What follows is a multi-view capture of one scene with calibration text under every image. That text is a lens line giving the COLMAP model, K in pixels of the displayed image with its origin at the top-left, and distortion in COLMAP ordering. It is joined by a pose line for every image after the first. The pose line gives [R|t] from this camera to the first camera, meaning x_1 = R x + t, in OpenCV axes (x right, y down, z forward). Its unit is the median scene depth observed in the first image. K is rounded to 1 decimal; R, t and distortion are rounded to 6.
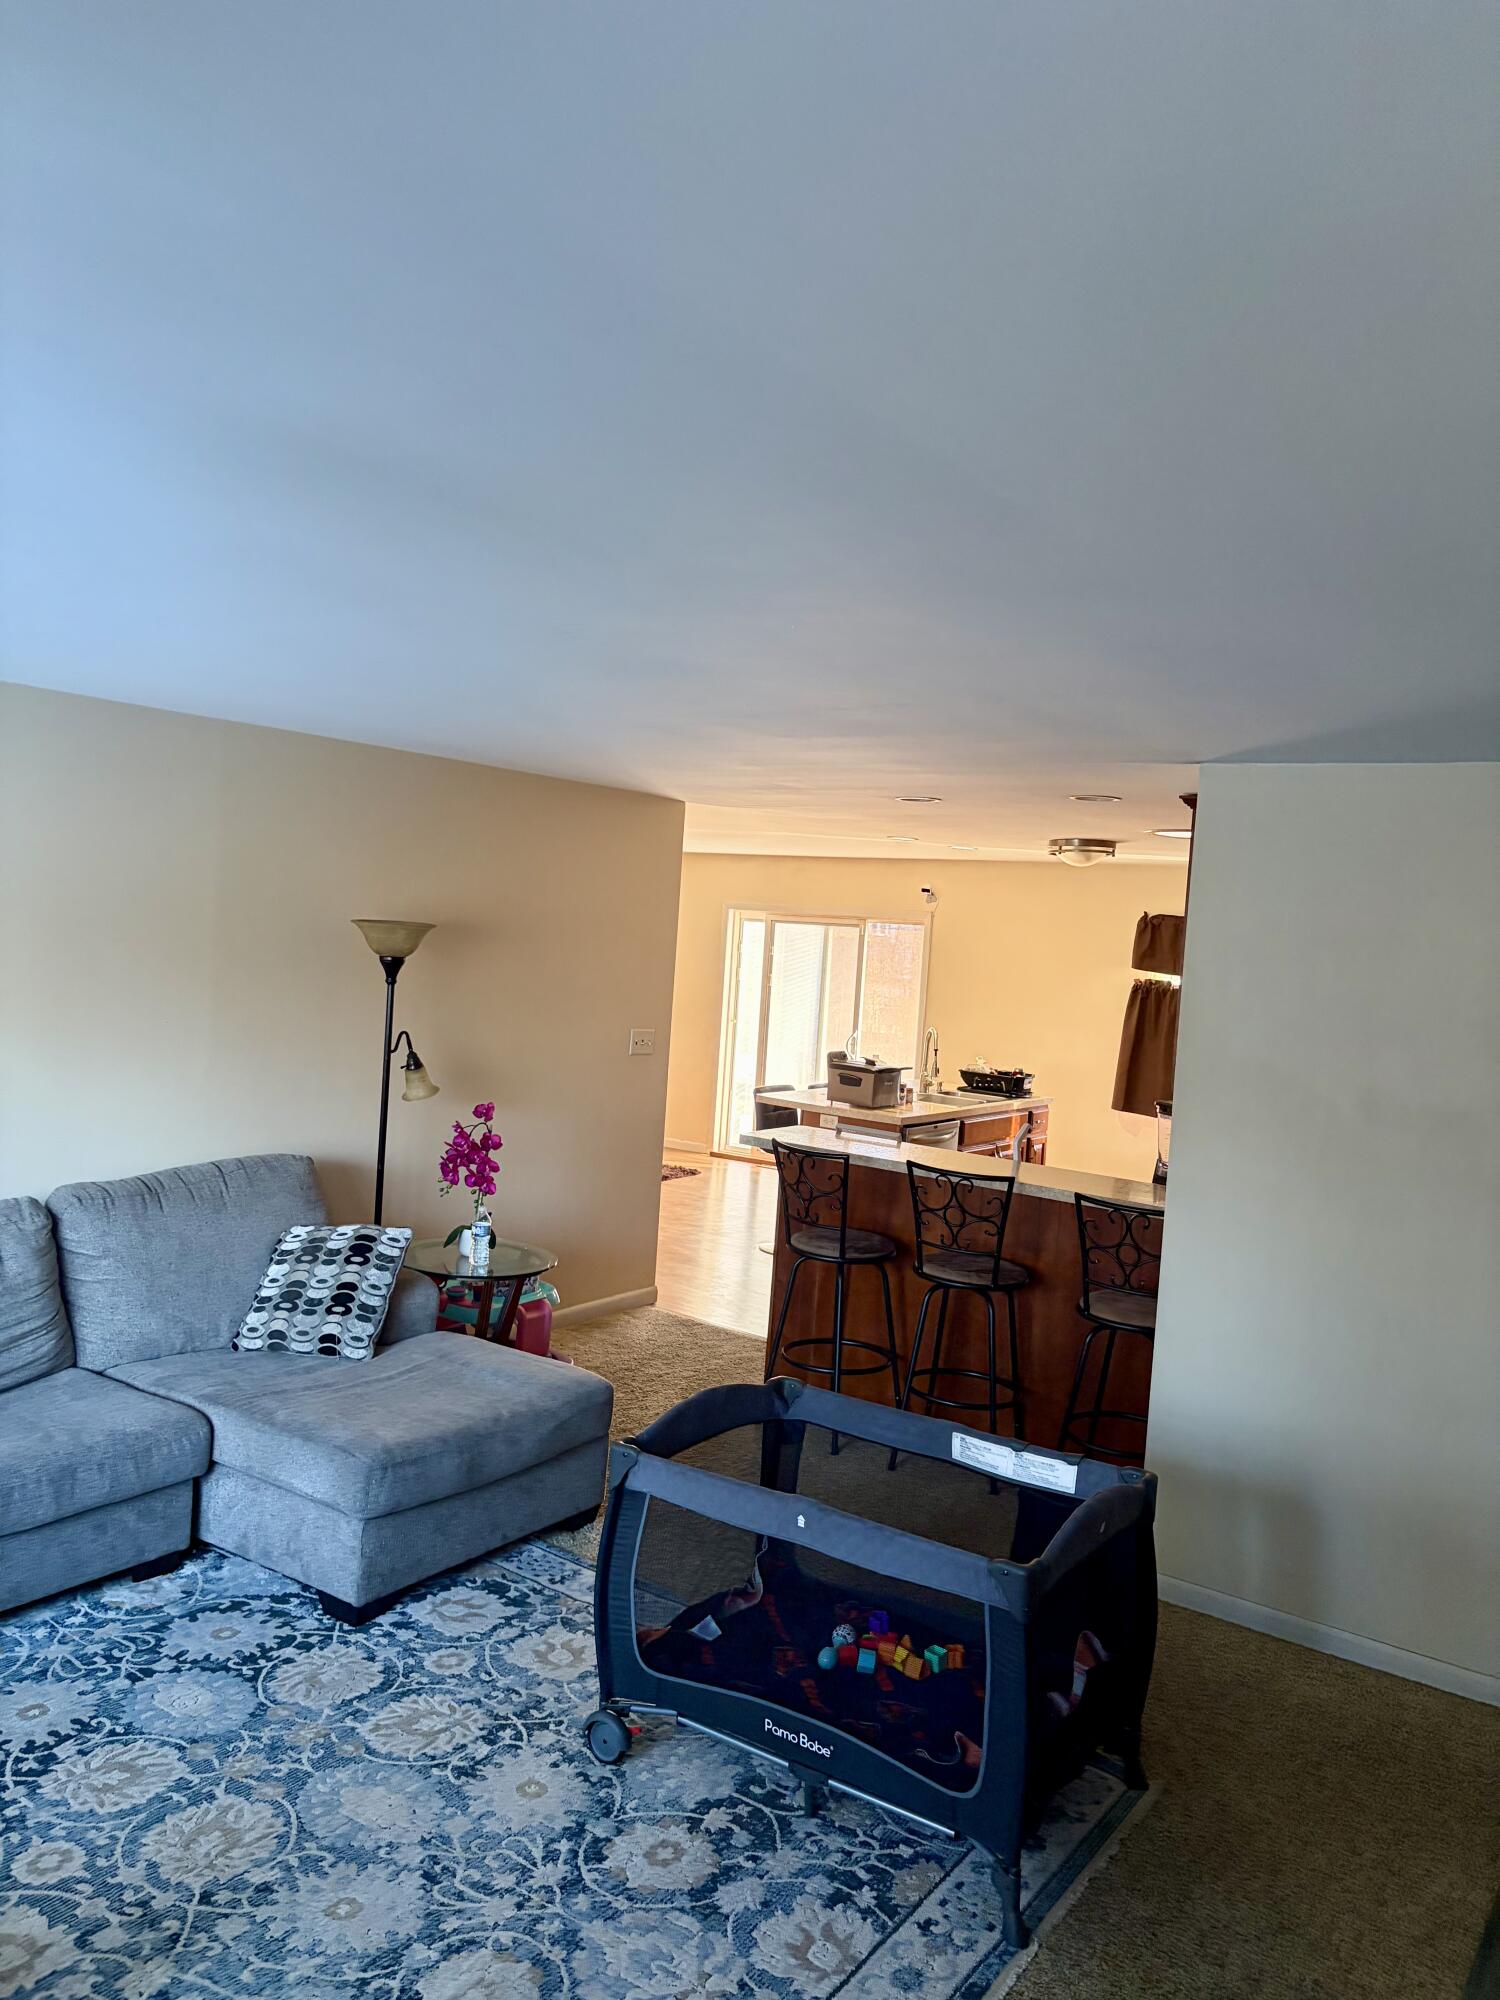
lens RADIAL K [[1503.1, 0, 752.1], [0, 1503.1, 999.2], [0, 0, 1]] dist [0.010839, -0.014712]
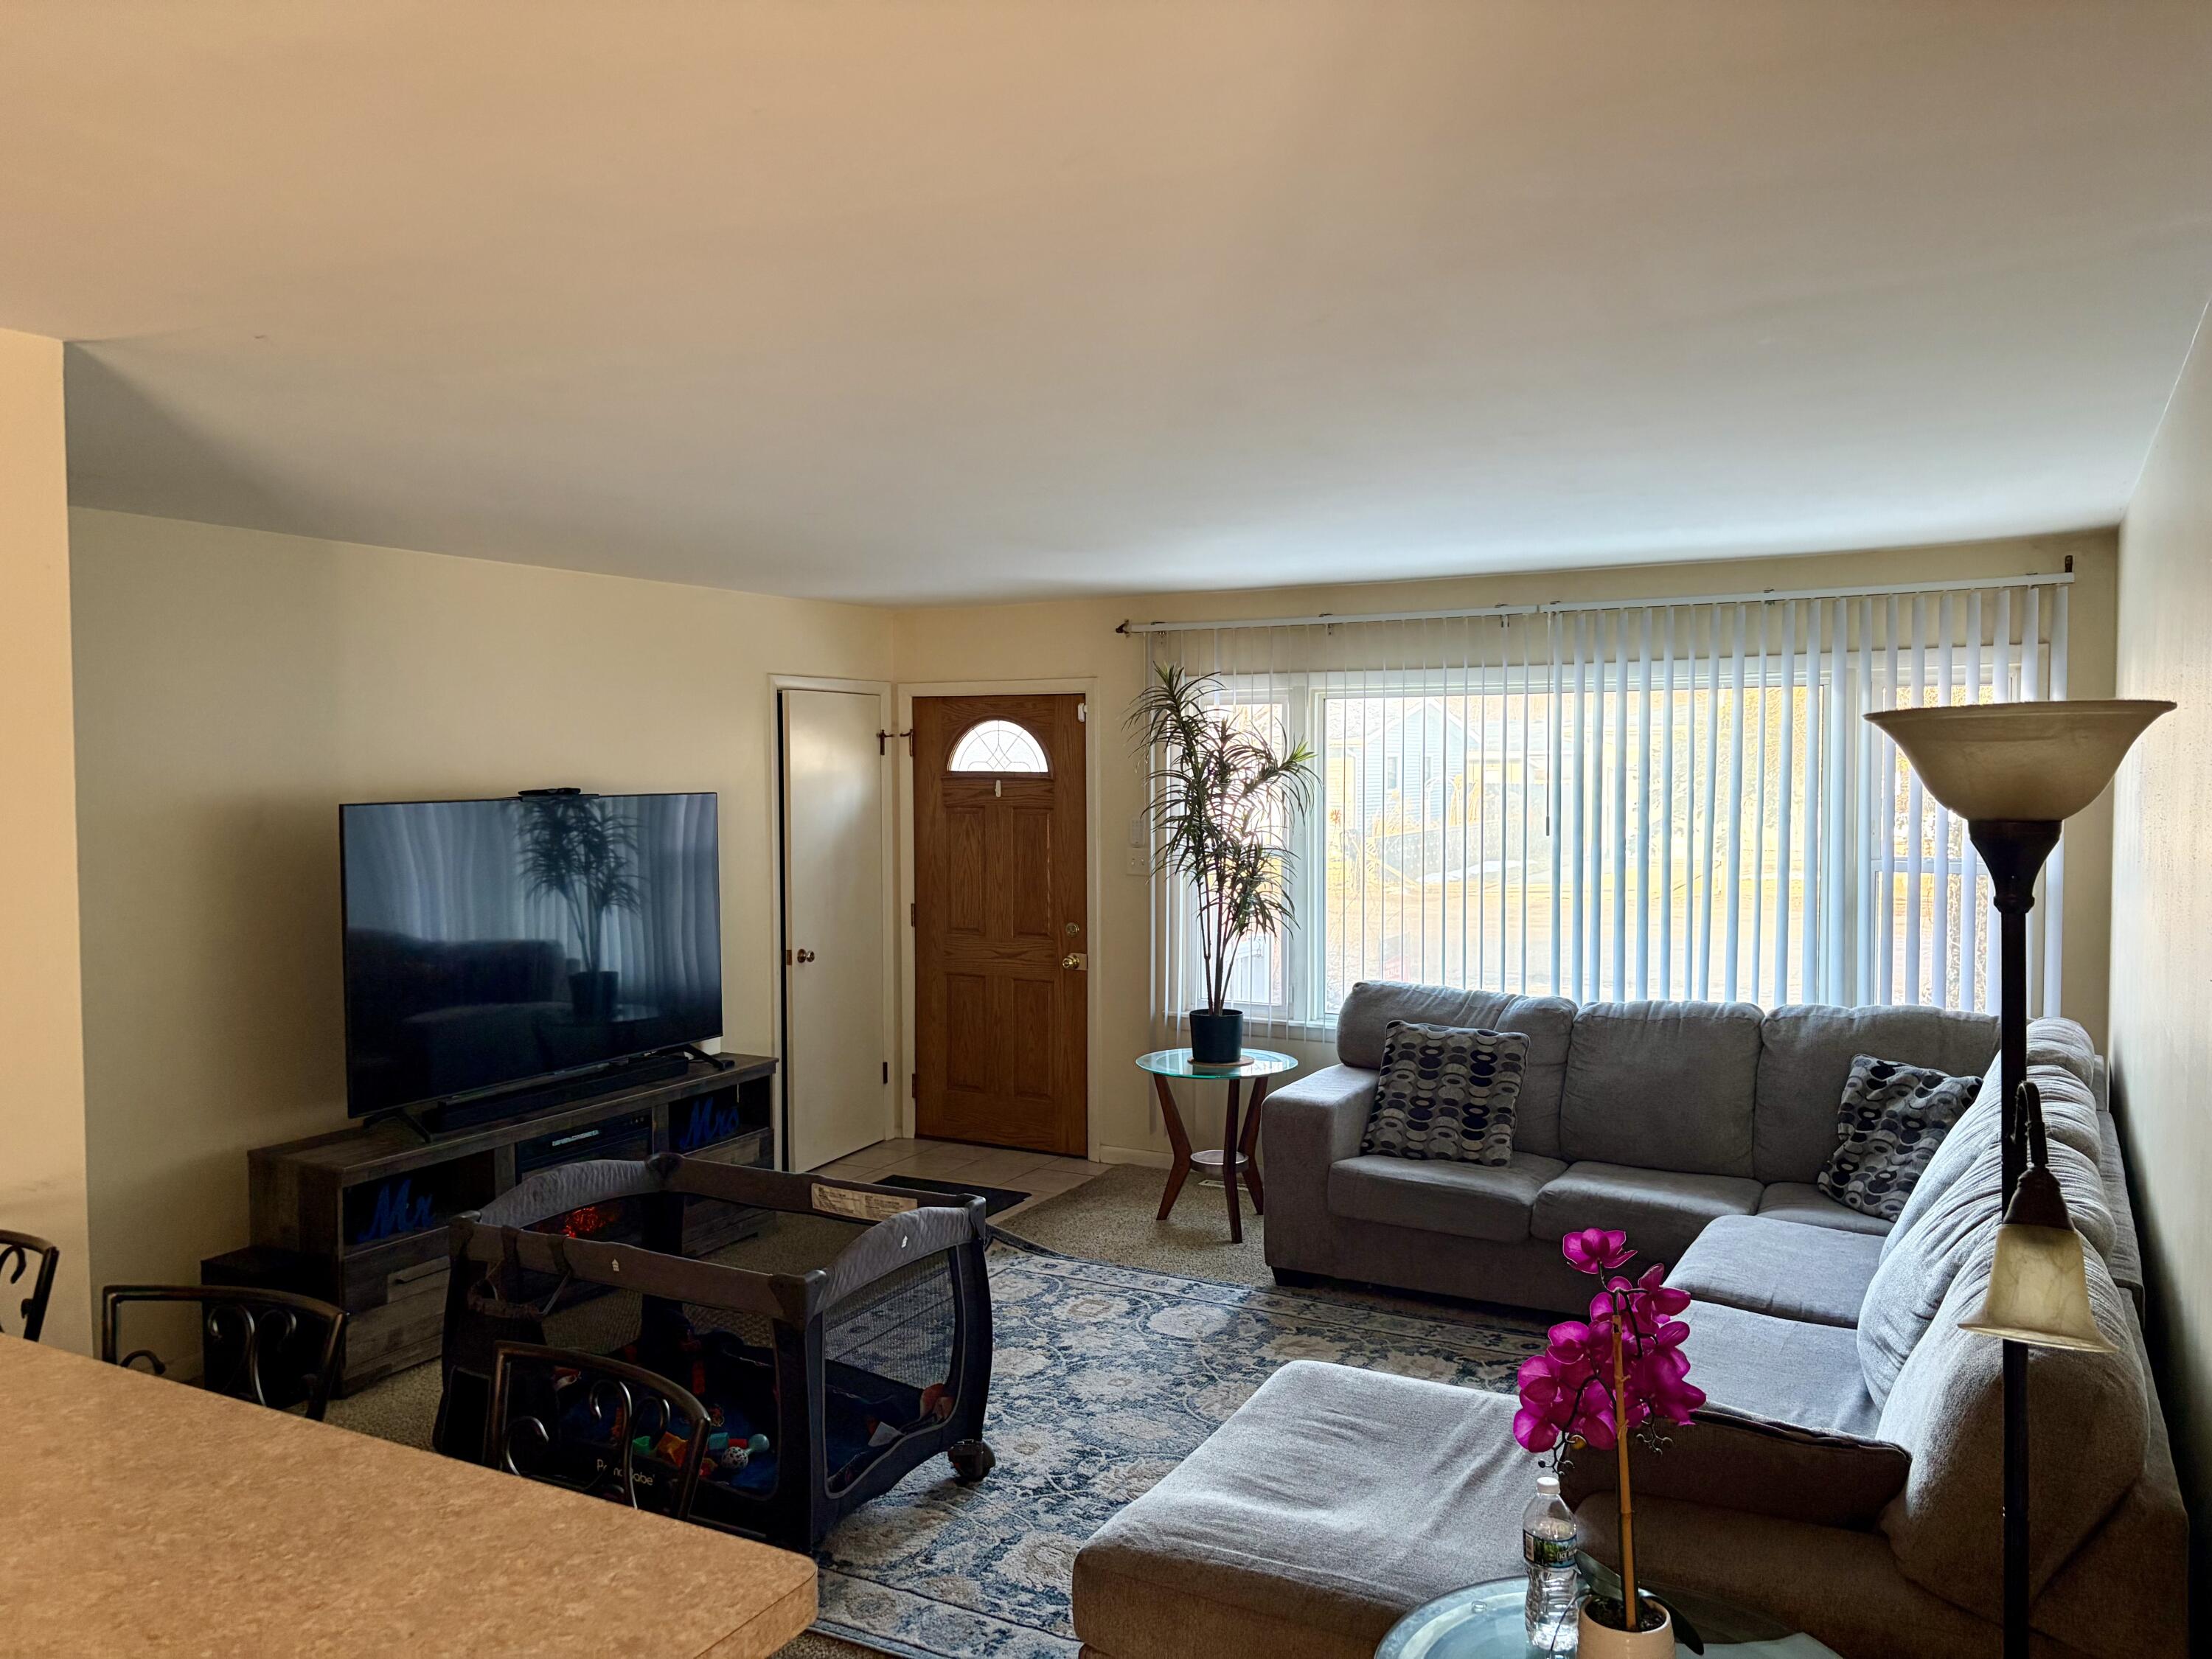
lens RADIAL K [[1662.4, 0, 1105.5], [0, 1662.4, 828.6], [0, 0, 1]] dist [0.010839, -0.014712]
pose [[-0.991907, -0.056305, -0.113801, -0.030278], [-0.065583, 0.994675, 0.079500, -0.066670], [0.108718, 0.086320, -0.990318, 2.193300]]
